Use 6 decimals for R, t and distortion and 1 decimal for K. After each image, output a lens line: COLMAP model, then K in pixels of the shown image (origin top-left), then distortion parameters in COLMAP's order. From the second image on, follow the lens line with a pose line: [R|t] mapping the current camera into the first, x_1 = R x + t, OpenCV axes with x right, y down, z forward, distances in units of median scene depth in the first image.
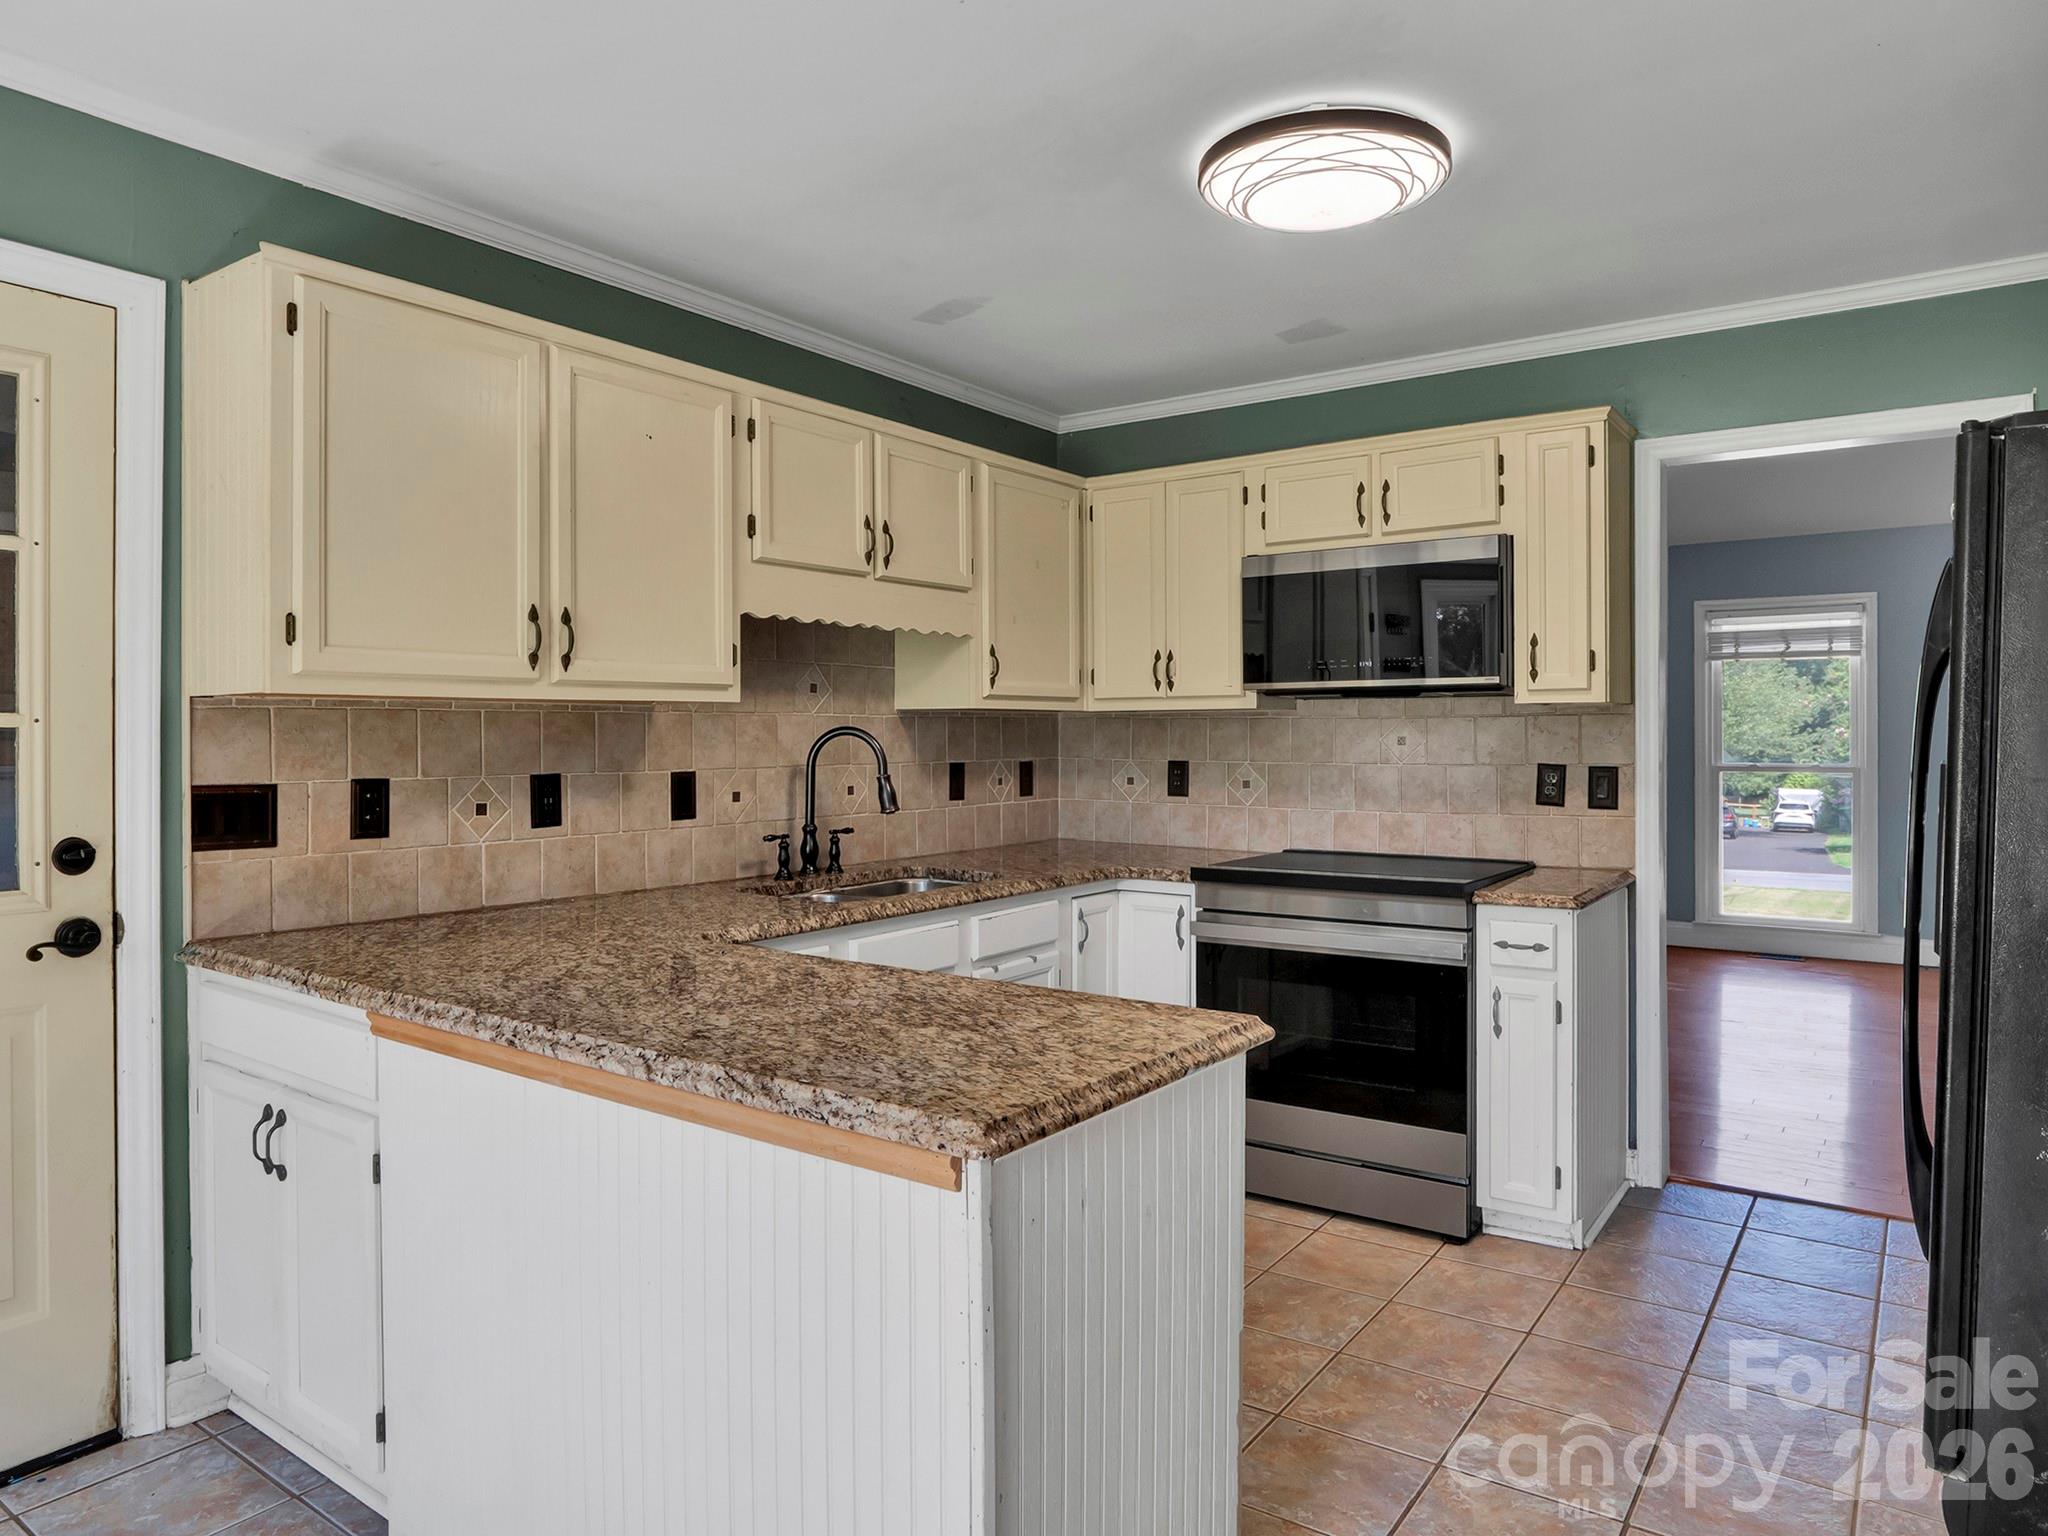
lens RADIAL K [[1304.2, 0, 1028.4], [0, 1304.2, 740.9], [0, 0, 1]] dist [-0.017440, -0.003275]
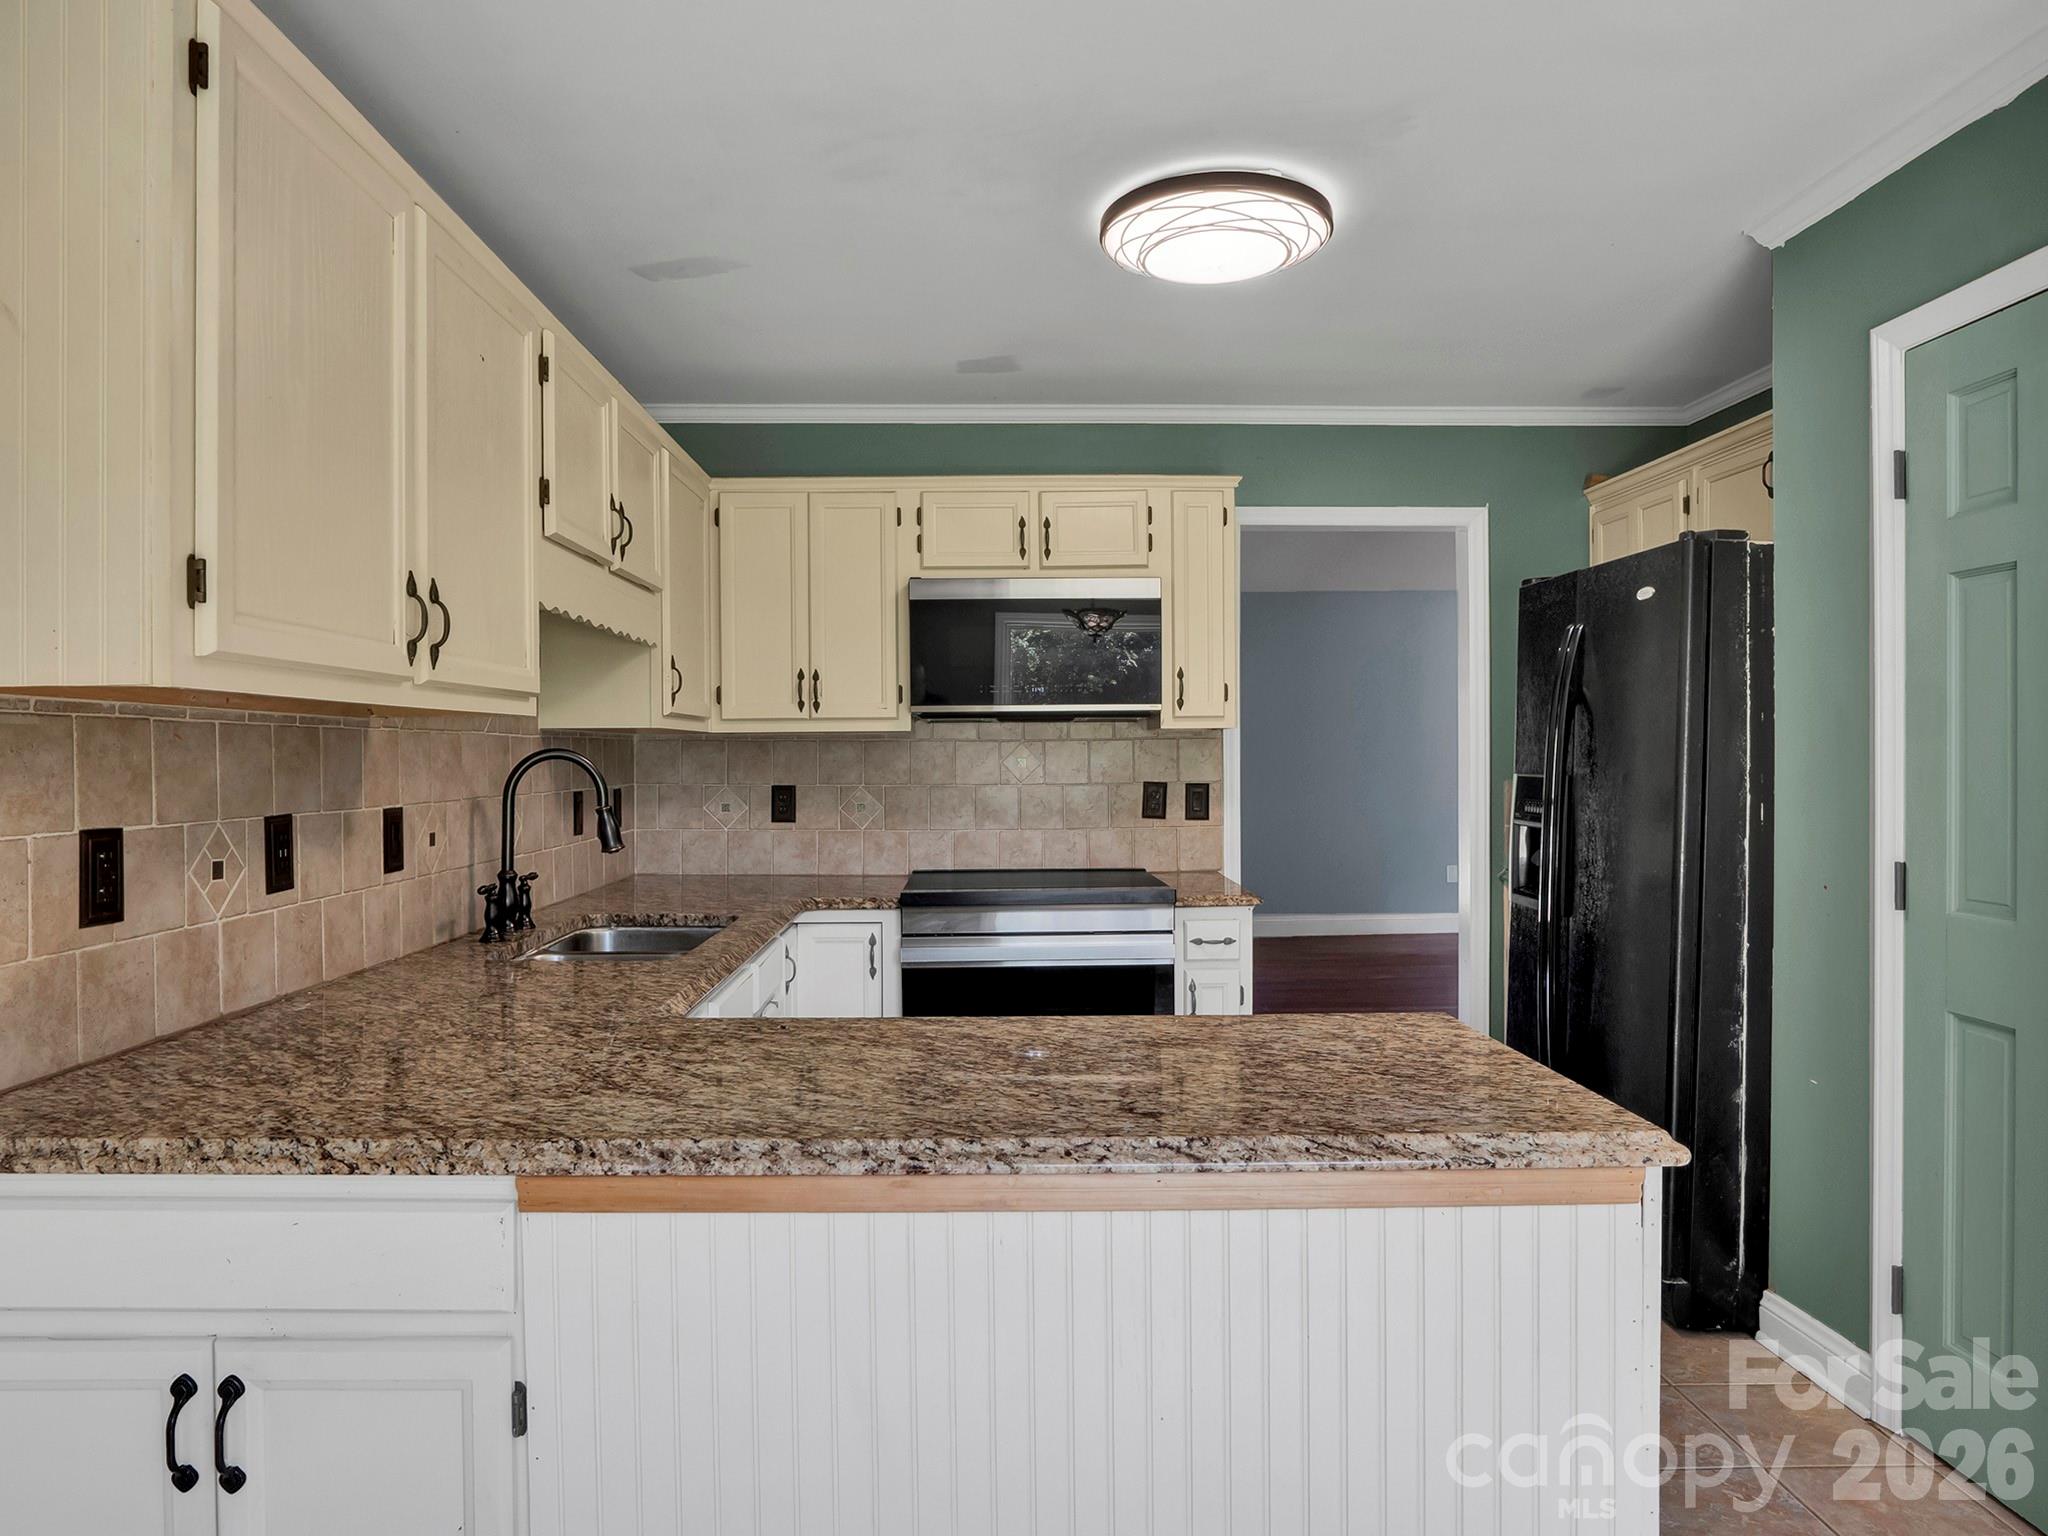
lens RADIAL K [[1272.4, 0, 1024.0], [0, 1272.4, 768.0], [0, 0, 1]] dist [-0.026371, -0.000203]
pose [[0.800888, -0.008076, 0.598760, -0.426881], [0.007510, 0.999966, 0.003442, 0.000864], [-0.598767, 0.001740, 0.800921, 0.209662]]
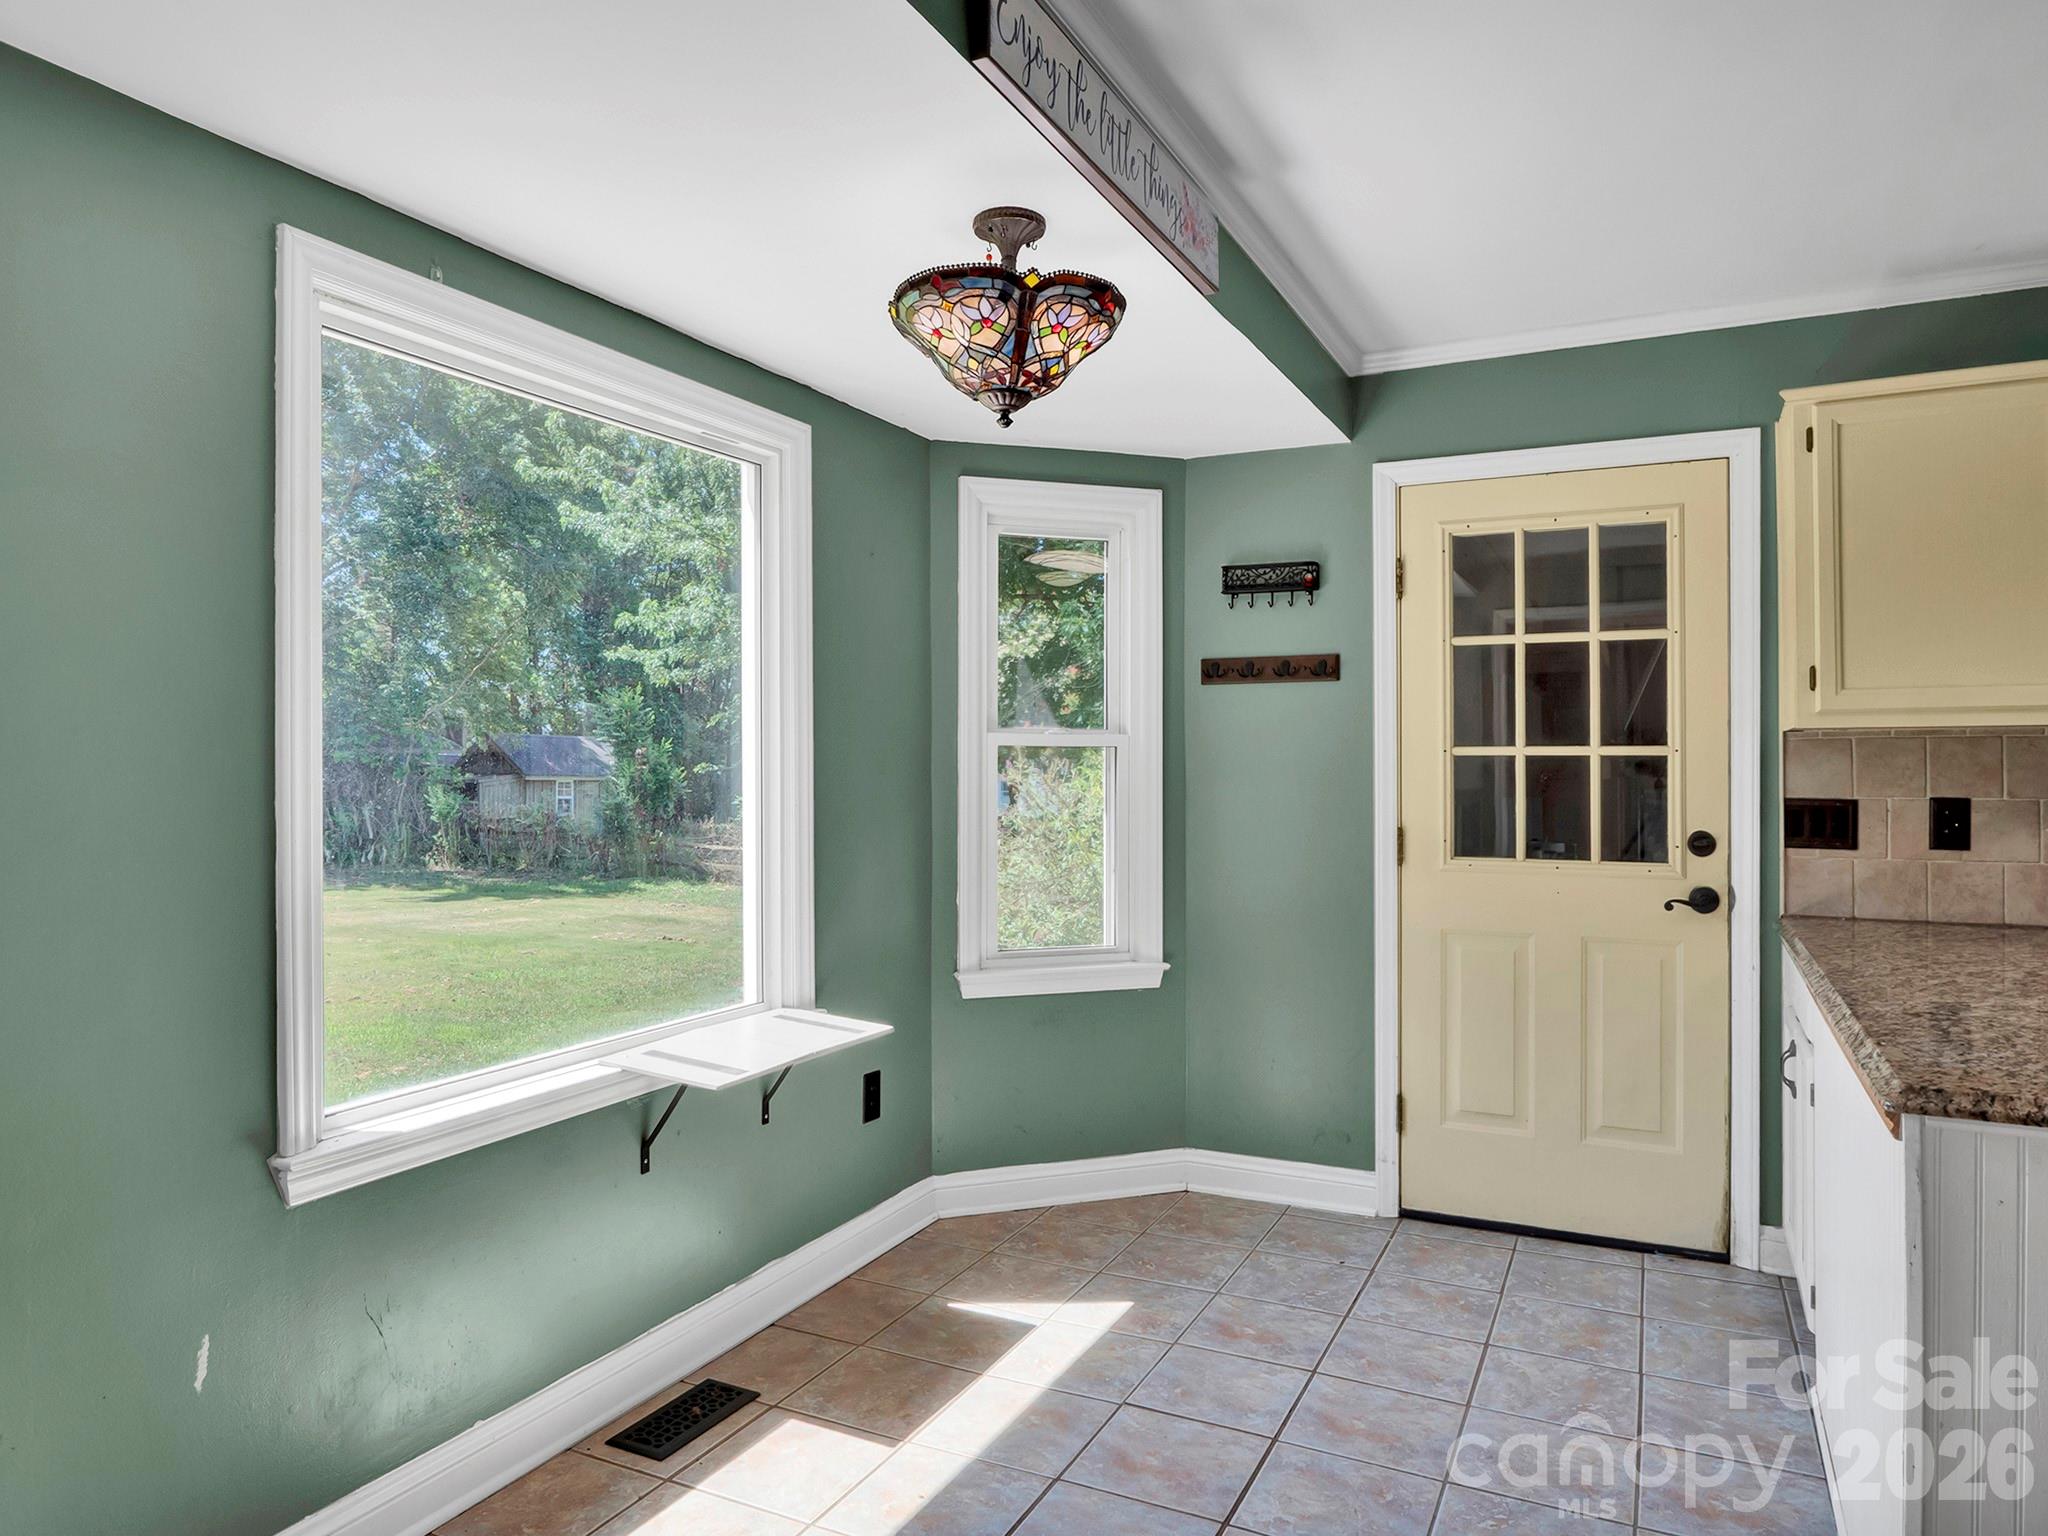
lens RADIAL K [[1235.2, 0, 1019.4], [0, 1235.2, 760.4], [0, 0, 1]] dist [-0.017383, 0.000581]
pose [[0.164252, -0.004744, -0.986407, 0.351960], [-0.002450, 0.999983, -0.005218, 0.003033], [0.986415, 0.003274, 0.164238, 0.010474]]
